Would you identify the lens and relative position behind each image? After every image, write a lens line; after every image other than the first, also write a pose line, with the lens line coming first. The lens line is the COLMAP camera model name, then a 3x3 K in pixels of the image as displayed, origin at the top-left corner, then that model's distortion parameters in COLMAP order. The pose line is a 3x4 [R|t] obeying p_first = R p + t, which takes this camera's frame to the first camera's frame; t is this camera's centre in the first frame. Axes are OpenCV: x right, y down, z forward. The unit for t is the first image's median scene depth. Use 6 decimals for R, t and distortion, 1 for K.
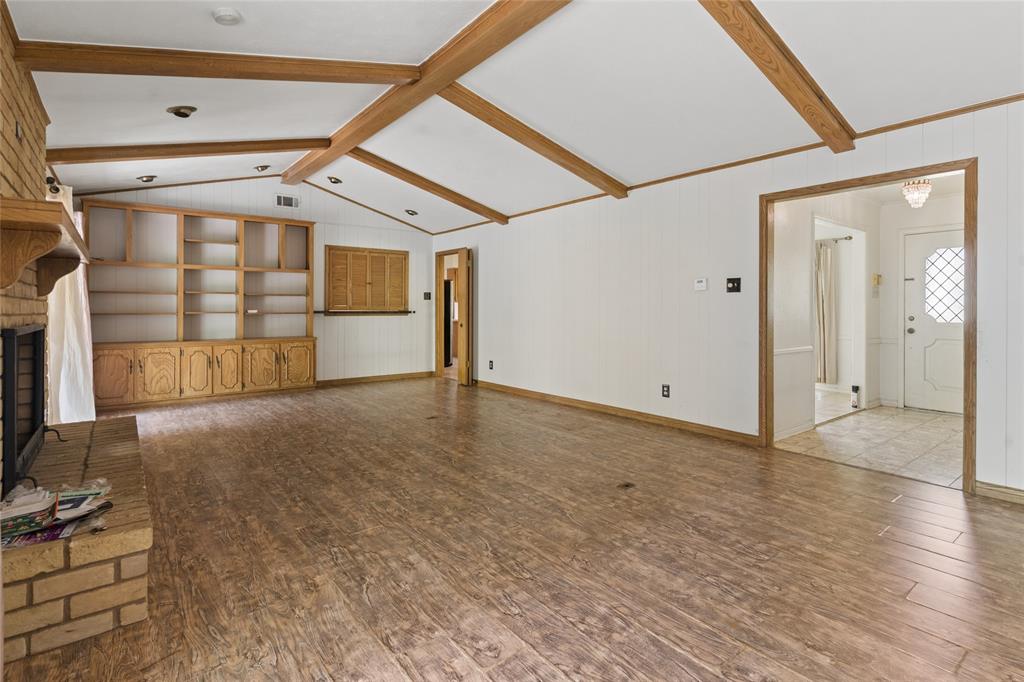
lens RADIAL K [[509.7, 0, 486.5], [0, 509.7, 307.0], [0, 0, 1]] dist [-0.001297, -0.000175]
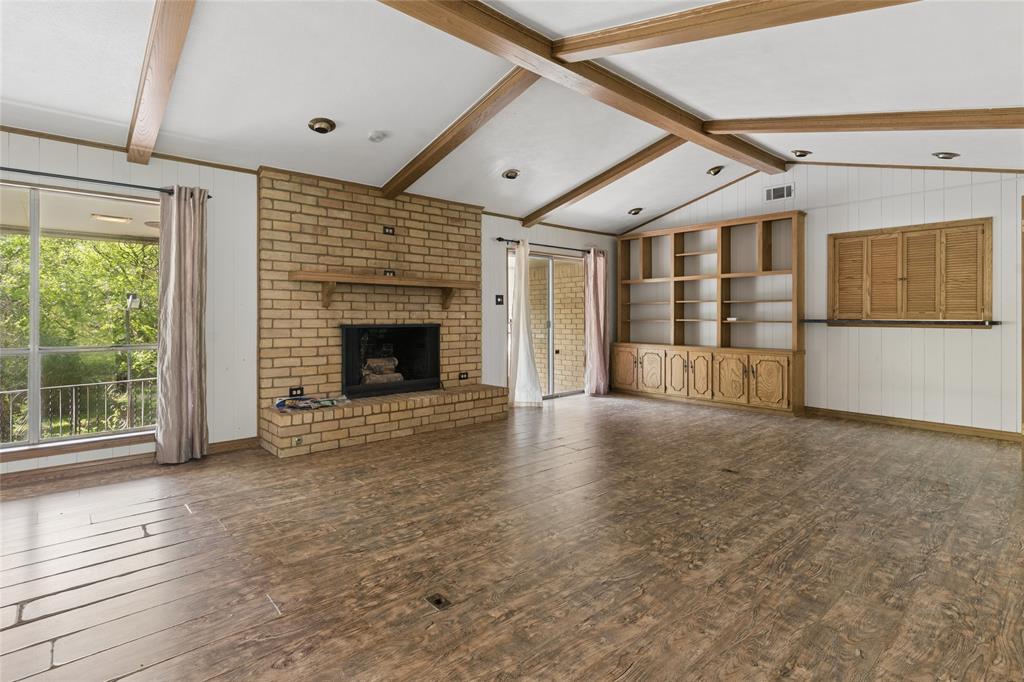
lens RADIAL K [[492.7, 0, 513.3], [0, 492.7, 314.8], [0, 0, 1]] dist [-0.000422, 0.000348]
pose [[0.098895, -0.002418, -0.995095, 0.877652], [0.000090, 0.999997, -0.002421, 0.004259], [0.995098, 0.000150, 0.098895, 1.029360]]
